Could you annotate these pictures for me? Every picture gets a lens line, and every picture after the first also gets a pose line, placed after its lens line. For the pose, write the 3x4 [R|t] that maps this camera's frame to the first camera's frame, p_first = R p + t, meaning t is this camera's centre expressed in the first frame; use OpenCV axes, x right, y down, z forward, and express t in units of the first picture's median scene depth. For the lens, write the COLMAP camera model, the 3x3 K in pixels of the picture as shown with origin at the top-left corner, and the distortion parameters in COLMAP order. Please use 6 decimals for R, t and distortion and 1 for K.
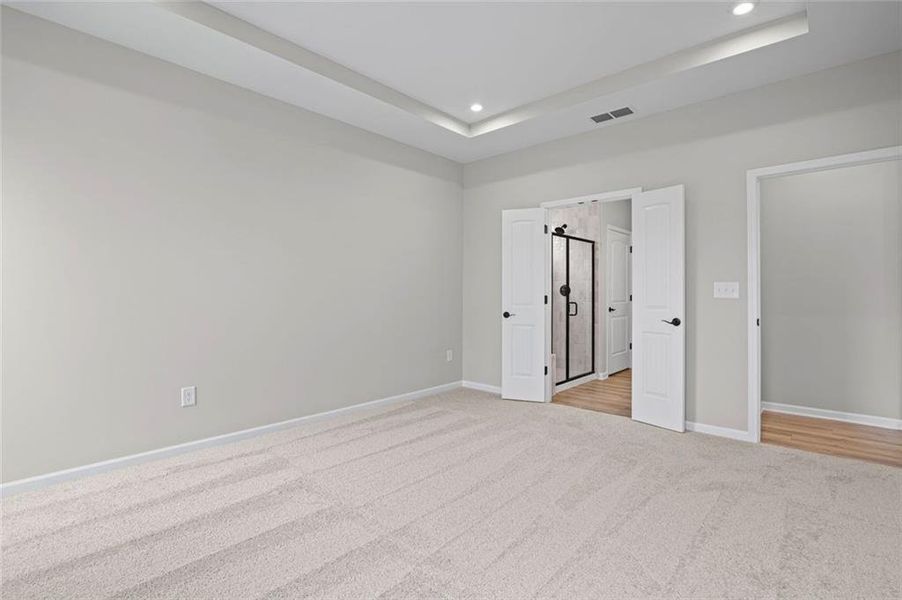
lens RADIAL K [[419.0, 0, 452.6], [0, 419.0, 286.7], [0, 0, 1]] dist [-0.003272, -0.000371]
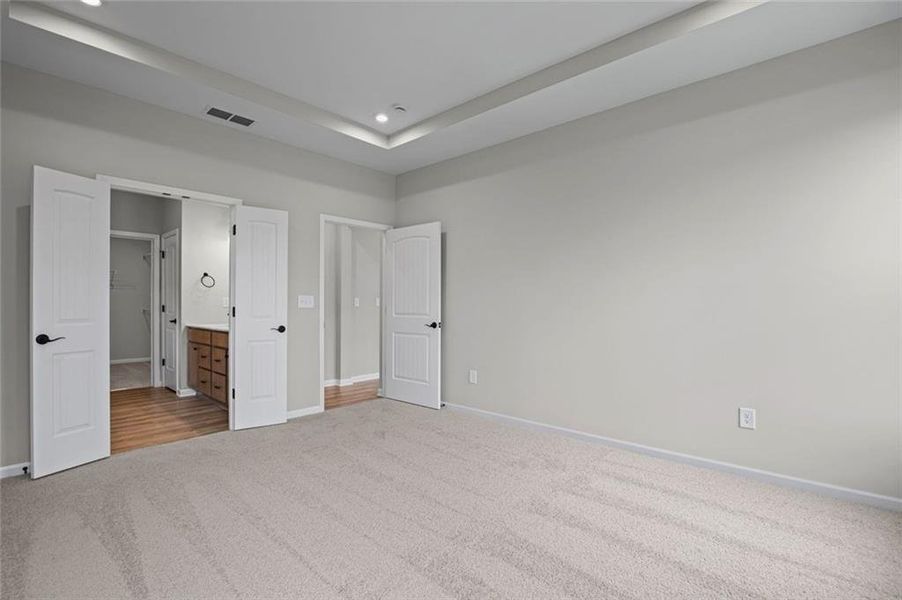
lens RADIAL K [[416.7, 0, 451.3], [0, 416.7, 304.1], [0, 0, 1]] dist [-0.020619, 0.000240]
pose [[0.012386, 0.000633, 0.999923, -0.606168], [-0.015264, 0.999883, -0.000444, 0.009563], [-0.999807, -0.015257, 0.012394, 0.526190]]
